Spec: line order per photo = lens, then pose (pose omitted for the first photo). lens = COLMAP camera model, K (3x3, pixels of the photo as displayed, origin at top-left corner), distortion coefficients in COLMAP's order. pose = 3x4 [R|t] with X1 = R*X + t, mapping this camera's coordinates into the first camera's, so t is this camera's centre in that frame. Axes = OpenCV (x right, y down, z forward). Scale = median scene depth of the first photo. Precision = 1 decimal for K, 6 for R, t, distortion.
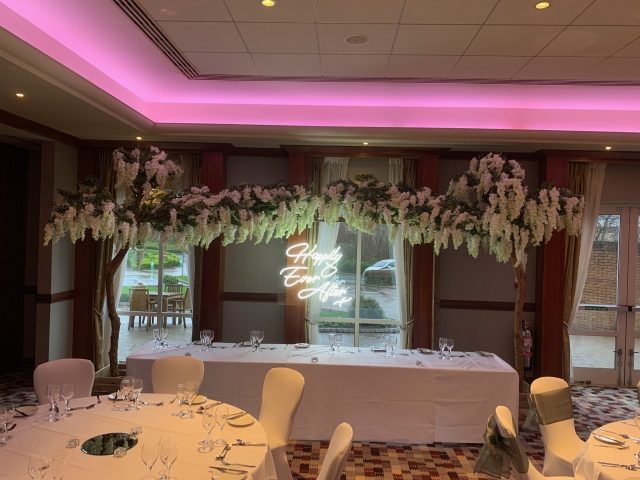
lens RADIAL K [[482.6, 0, 321.9], [0, 482.6, 230.0], [0, 0, 1]] dist [0.049946, -0.109195]
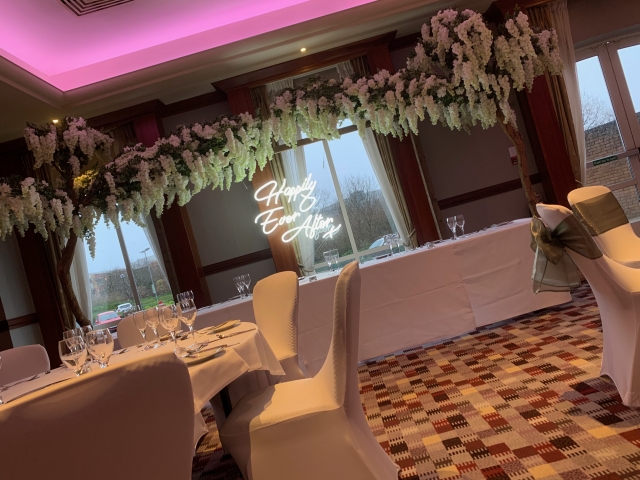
lens RADIAL K [[482.6, 0, 321.9], [0, 482.6, 230.0], [0, 0, 1]] dist [0.049946, -0.109195]
pose [[0.954917, -0.295921, 0.023771, 0.005049], [0.296462, 0.954747, -0.023839, 0.180192], [-0.015640, 0.029811, 0.999433, 0.135644]]
